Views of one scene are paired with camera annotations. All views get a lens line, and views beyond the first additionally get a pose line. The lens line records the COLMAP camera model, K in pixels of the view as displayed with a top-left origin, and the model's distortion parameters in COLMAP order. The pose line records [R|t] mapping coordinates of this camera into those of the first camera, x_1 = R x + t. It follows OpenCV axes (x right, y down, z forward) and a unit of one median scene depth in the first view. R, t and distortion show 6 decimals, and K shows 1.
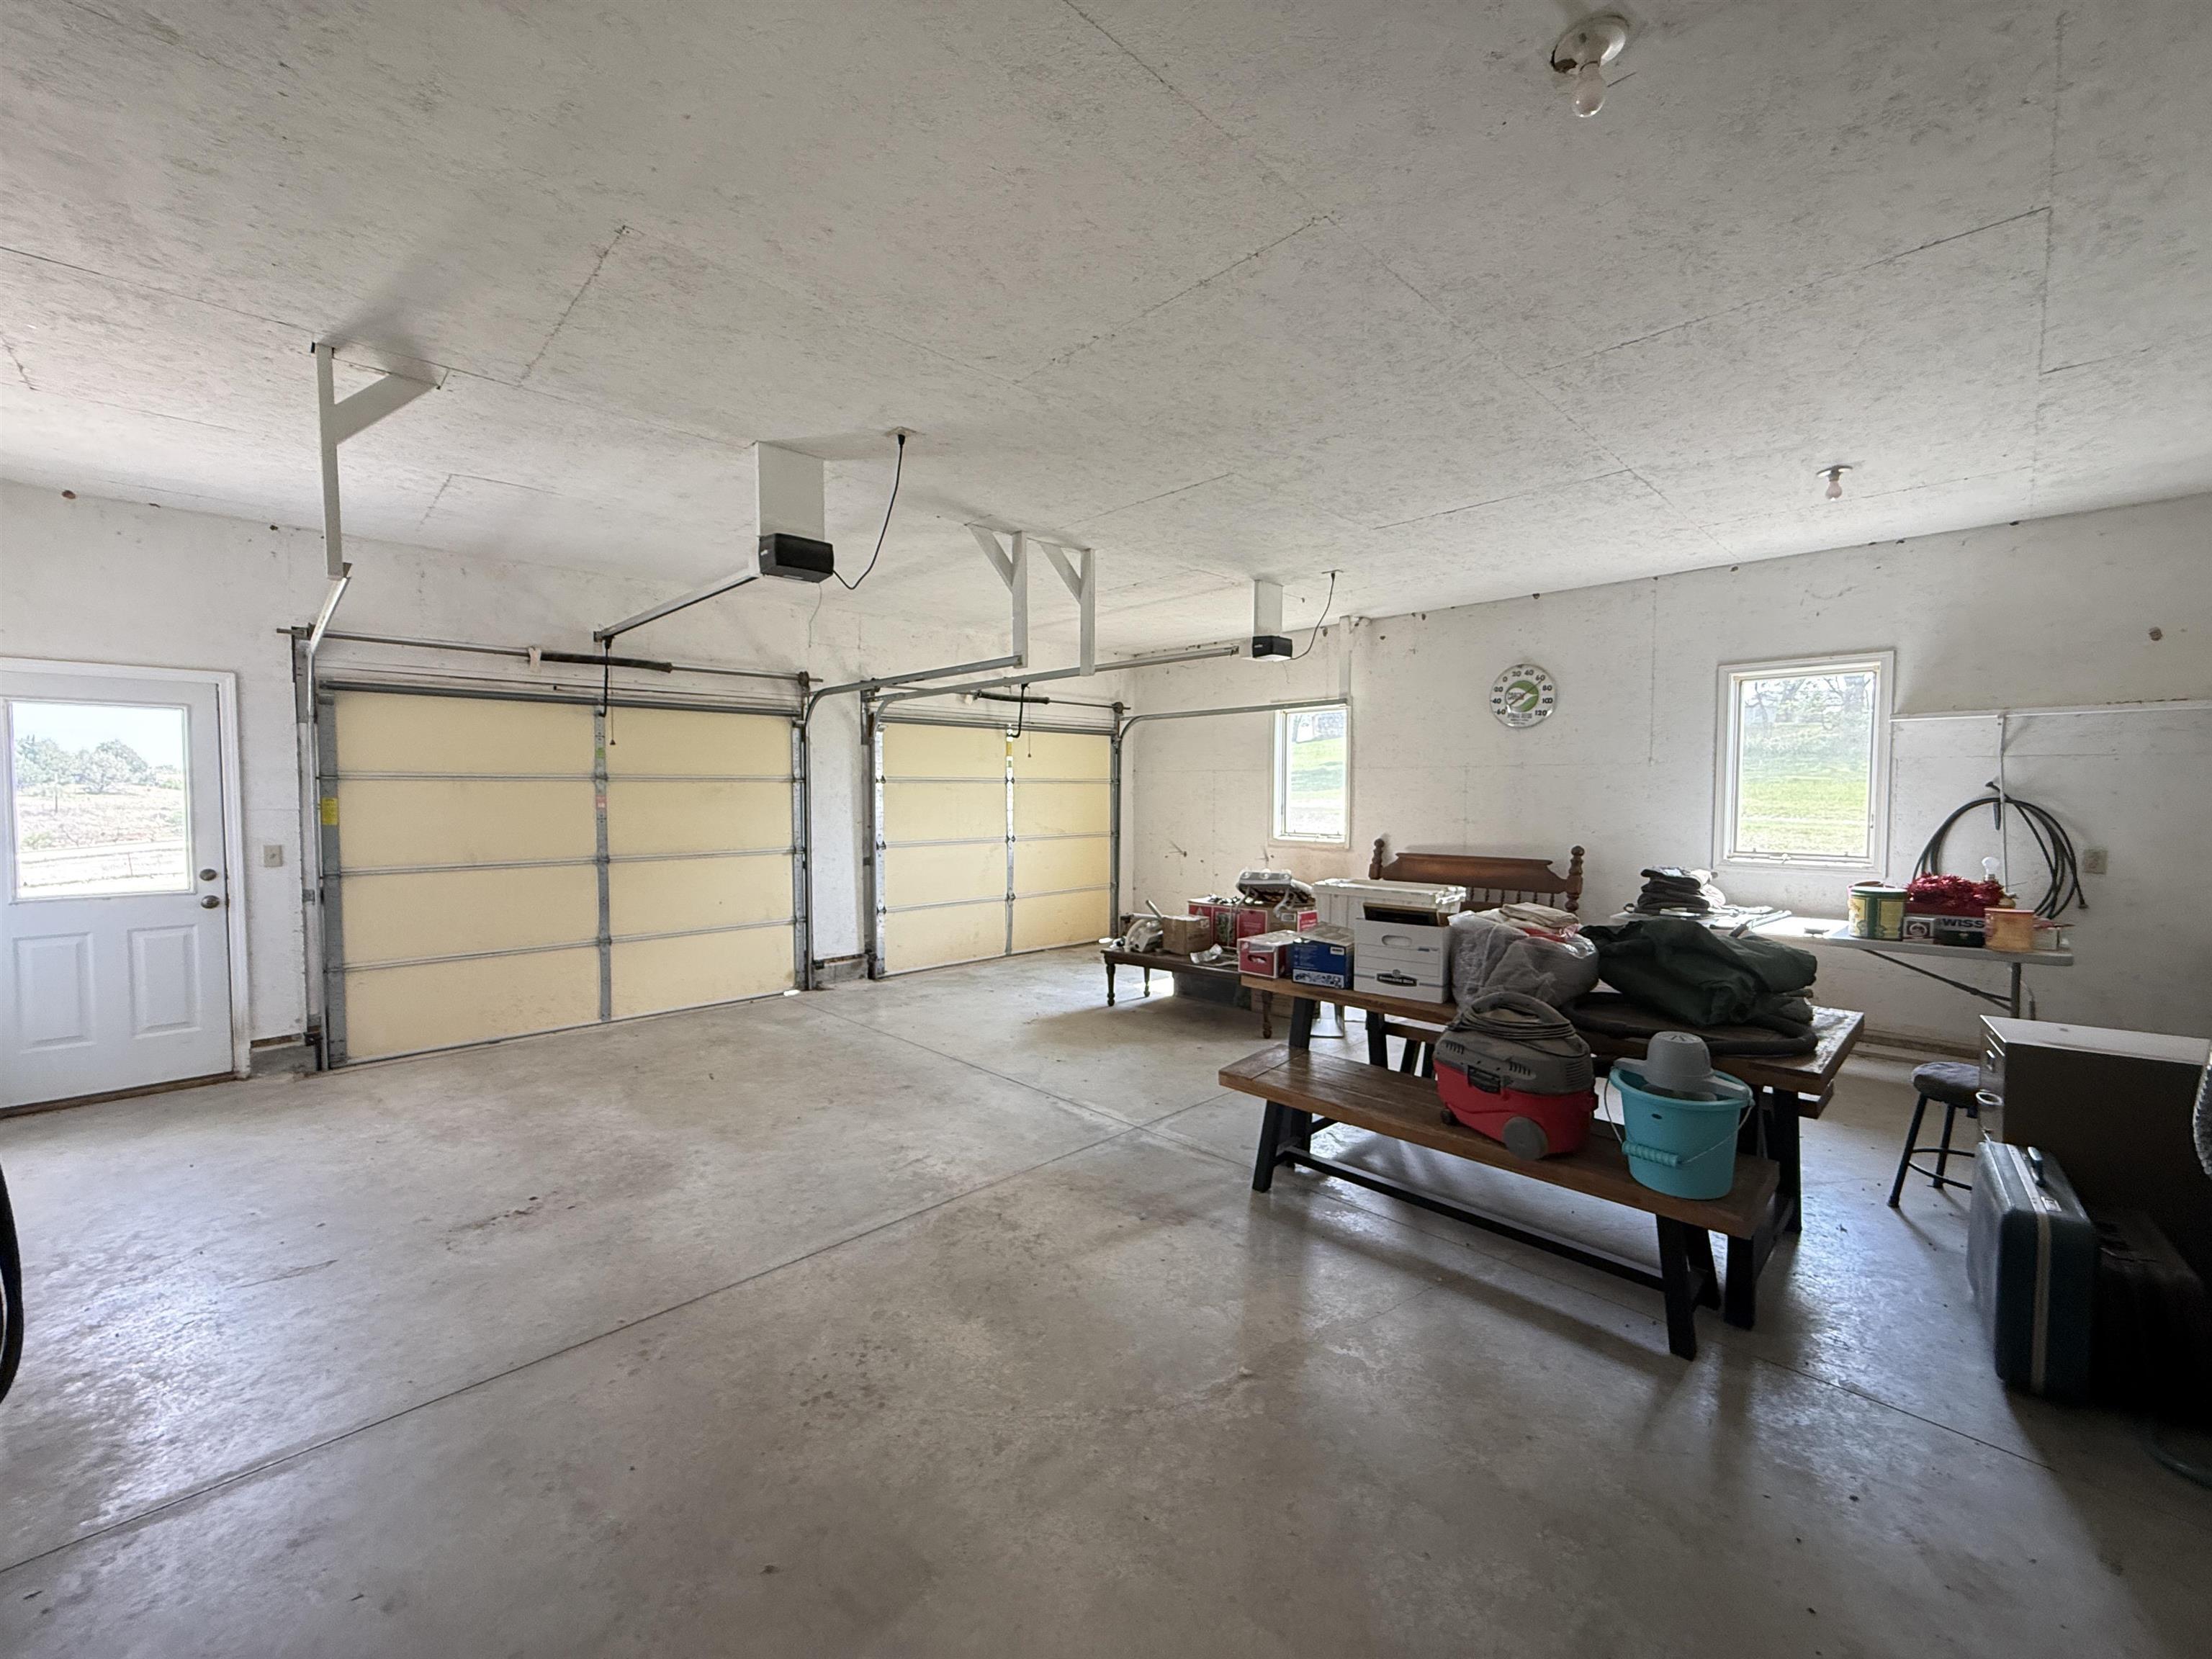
lens RADIAL K [[882.5, 0, 1106.0], [0, 882.5, 829.5], [0, 0, 1]] dist [0.000051, 0.000918]
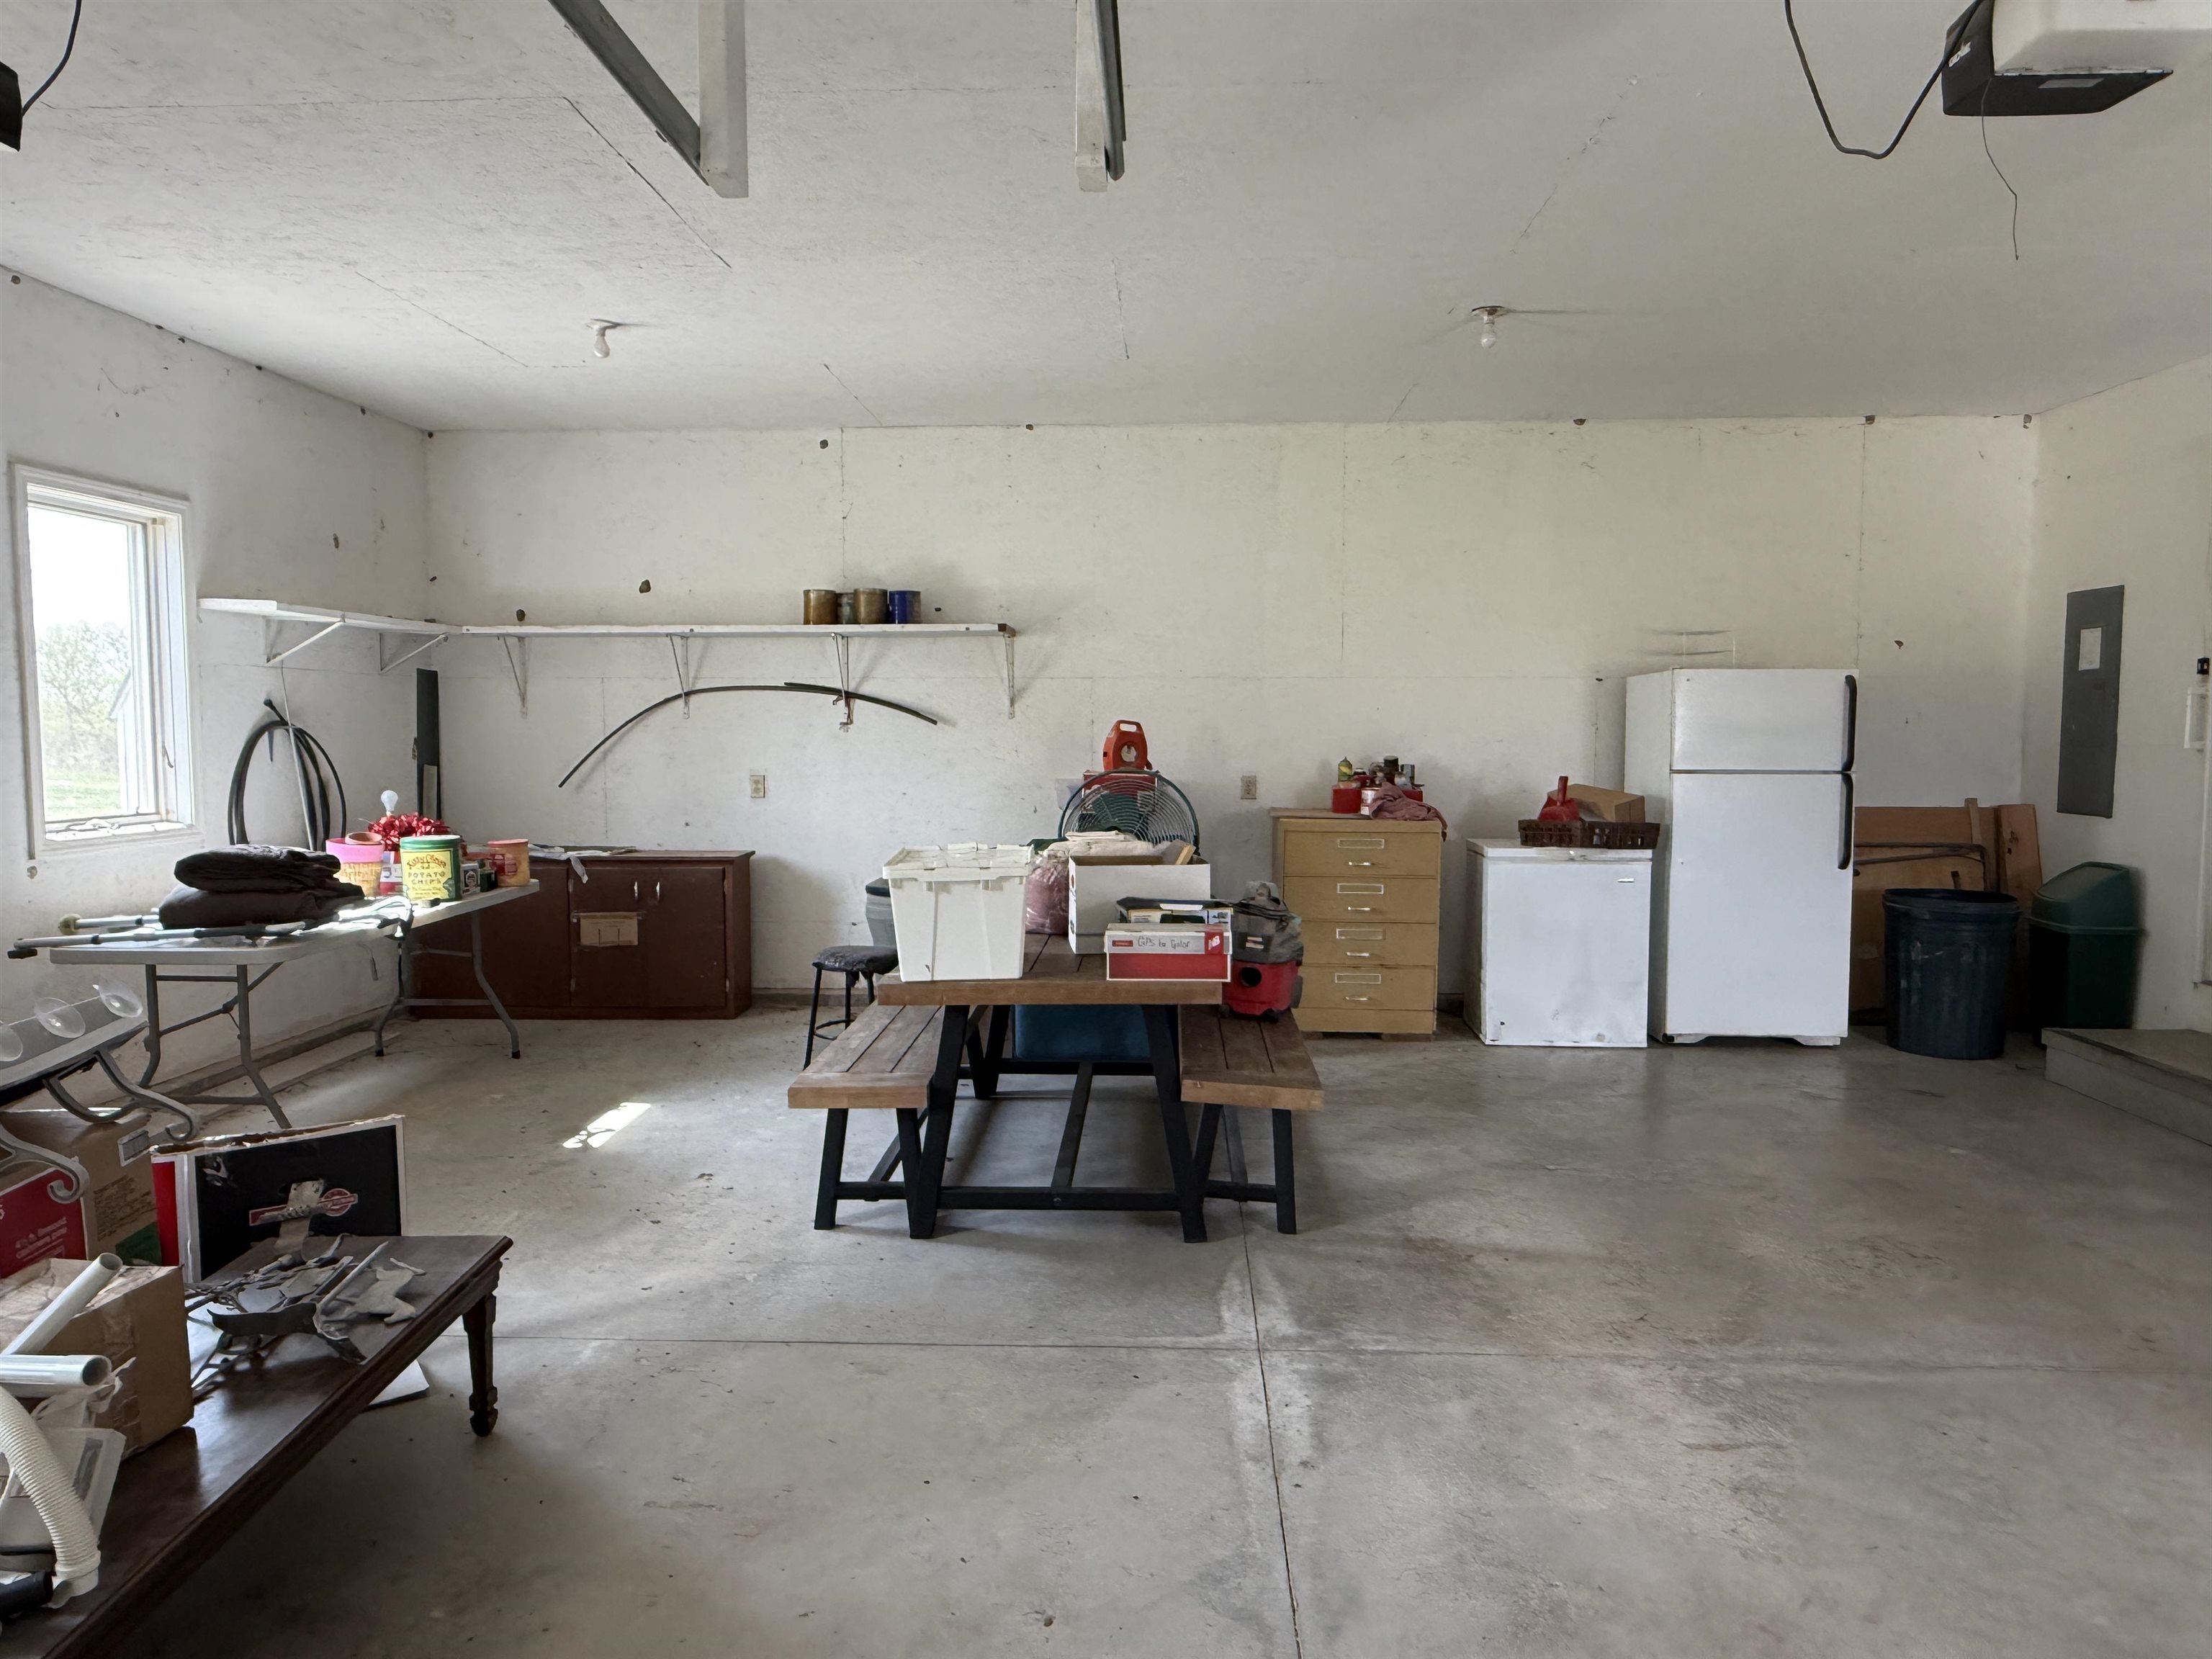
lens RADIAL K [[1413.3, 0, 1106.0], [0, 1413.3, 829.5], [0, 0, 1]] dist [0.028107, 0.000289]
pose [[-0.684366, -0.054208, 0.727121, -0.559751], [0.027708, 0.994579, 0.100226, -0.062960], [-0.728612, 0.088738, -0.679154, 1.819680]]
